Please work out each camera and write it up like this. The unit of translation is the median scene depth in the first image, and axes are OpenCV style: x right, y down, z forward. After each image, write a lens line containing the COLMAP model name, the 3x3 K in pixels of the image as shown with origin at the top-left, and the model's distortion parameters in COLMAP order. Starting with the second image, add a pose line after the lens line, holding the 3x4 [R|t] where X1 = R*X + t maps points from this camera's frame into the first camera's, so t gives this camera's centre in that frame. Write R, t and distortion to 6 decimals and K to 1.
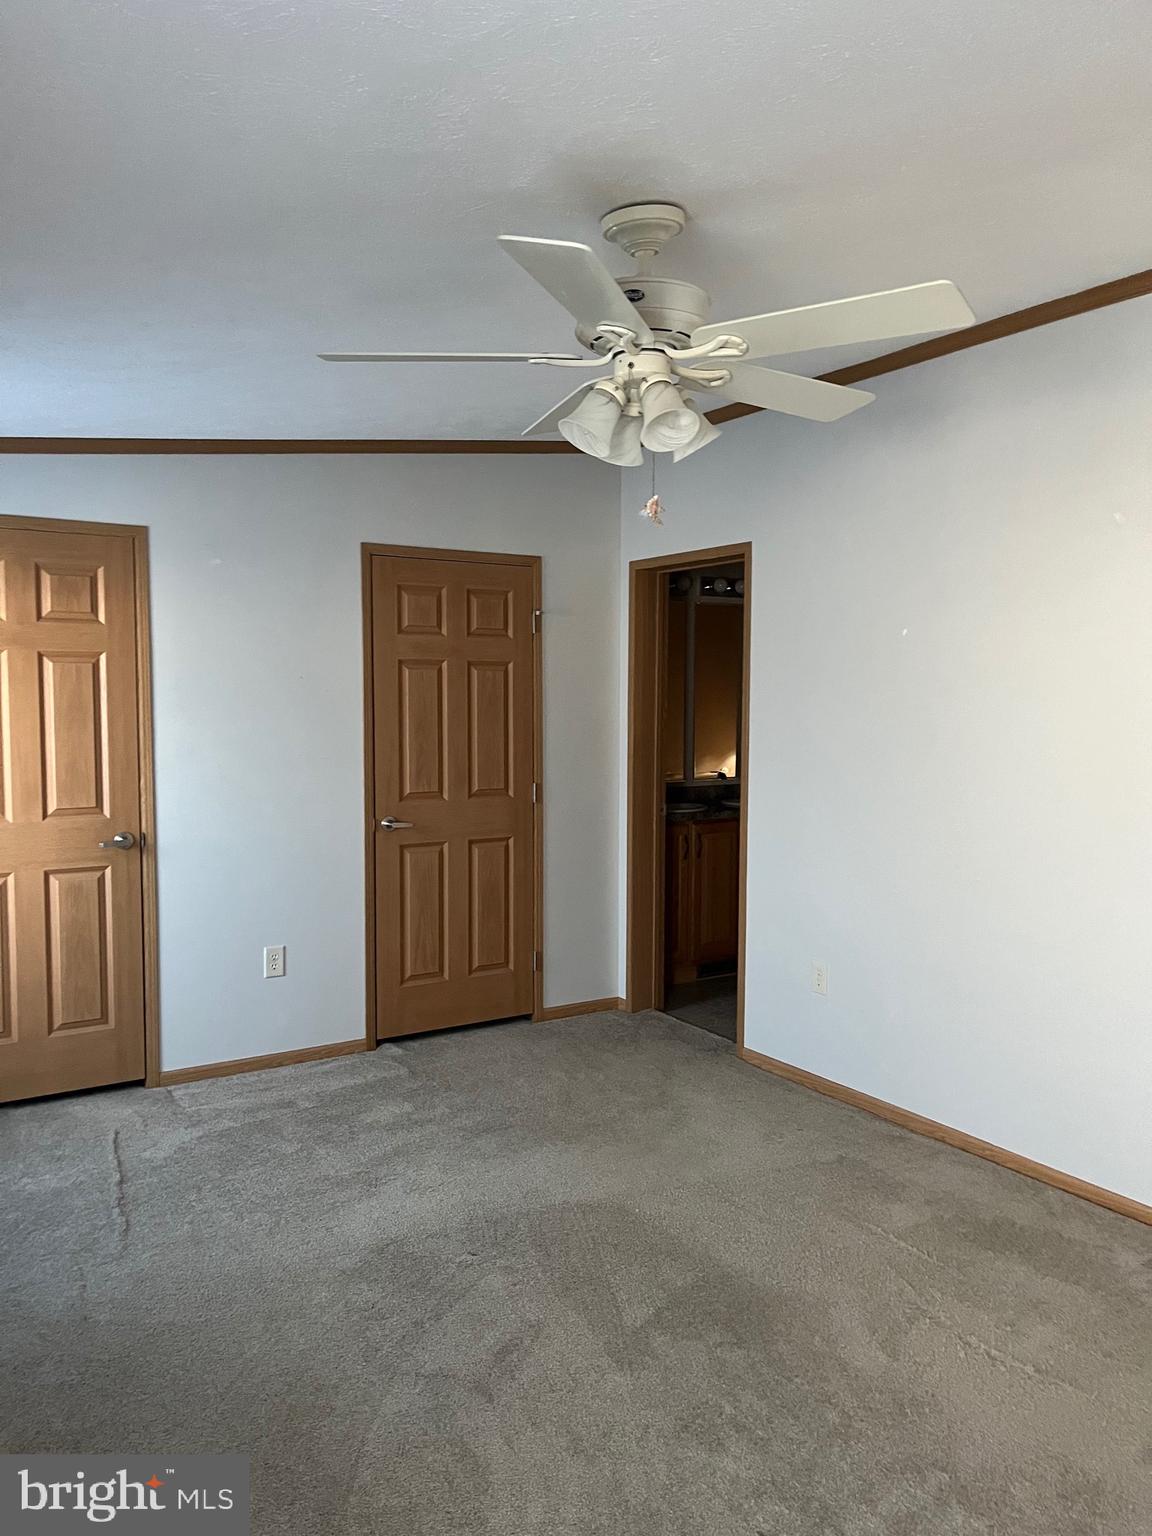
lens RADIAL K [[1167.8, 0, 574.4], [0, 1167.8, 777.9], [0, 0, 1]] dist [0.059990, -0.073860]
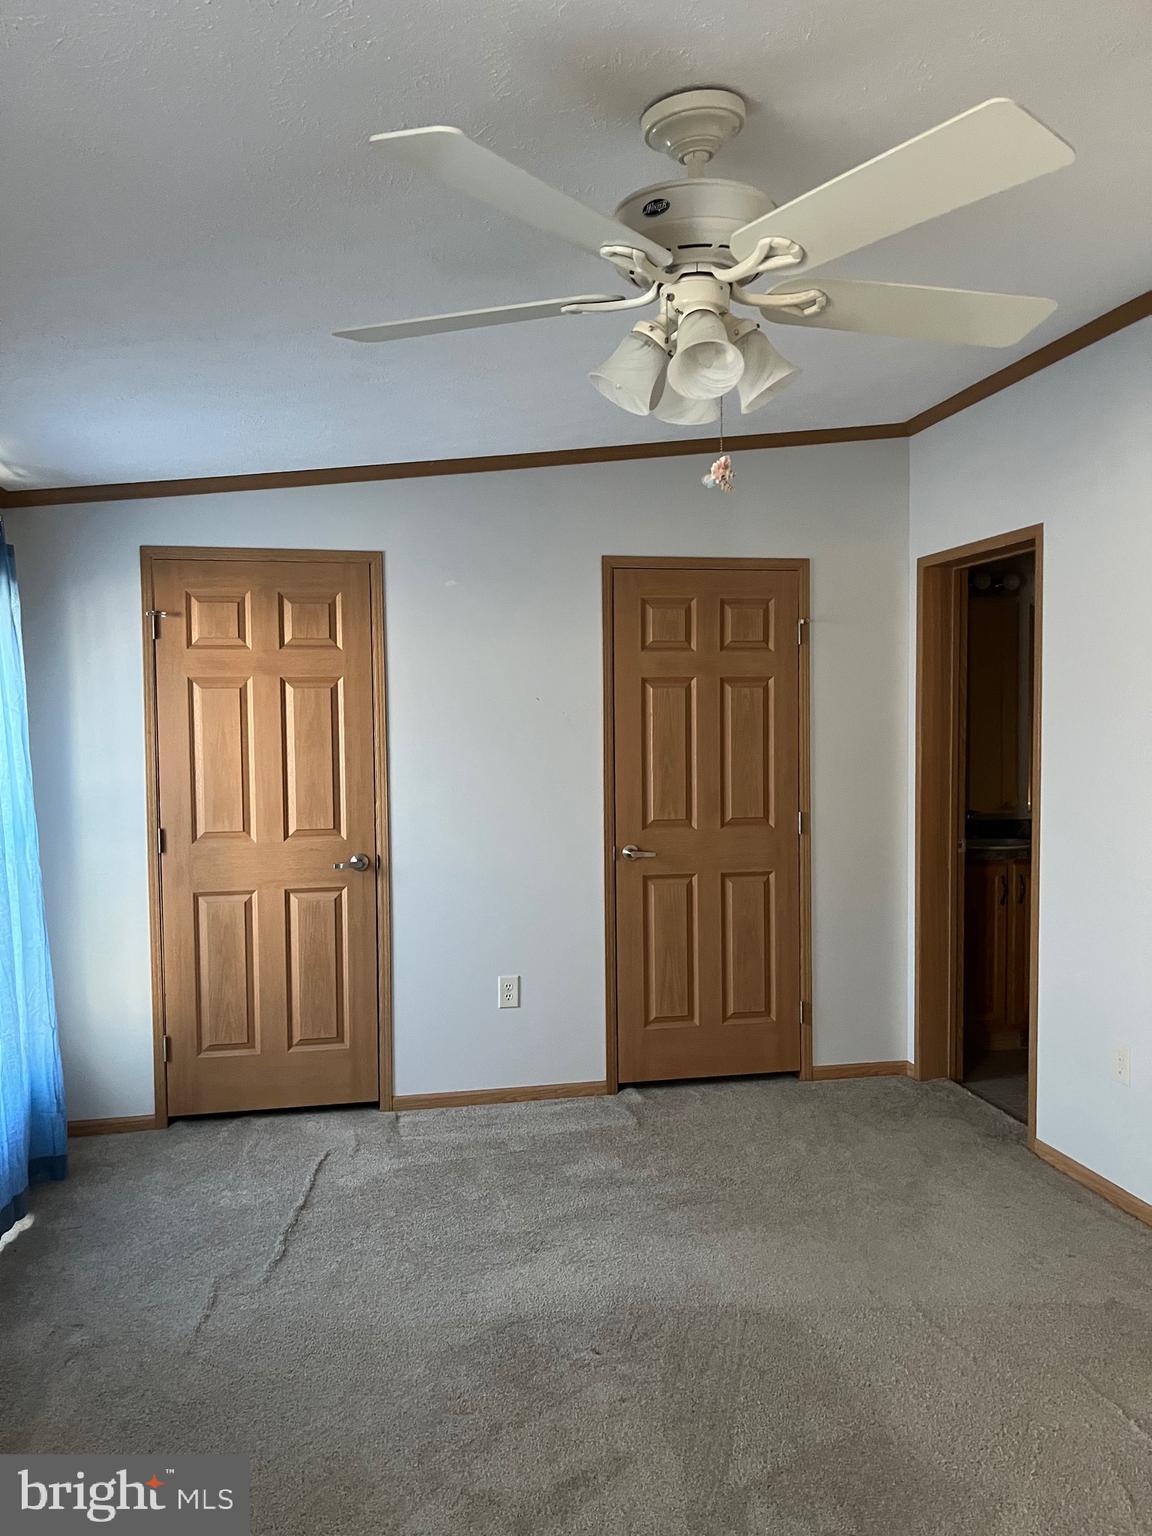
lens RADIAL K [[1167.8, 0, 575.5], [0, 1167.8, 778.5], [0, 0, 1]] dist [0.059990, -0.073860]
pose [[0.935751, 0.005562, -0.352619, 0.145729], [-0.013307, 0.999720, -0.019542, -0.001628], [0.352411, 0.022979, 0.935563, 0.120361]]
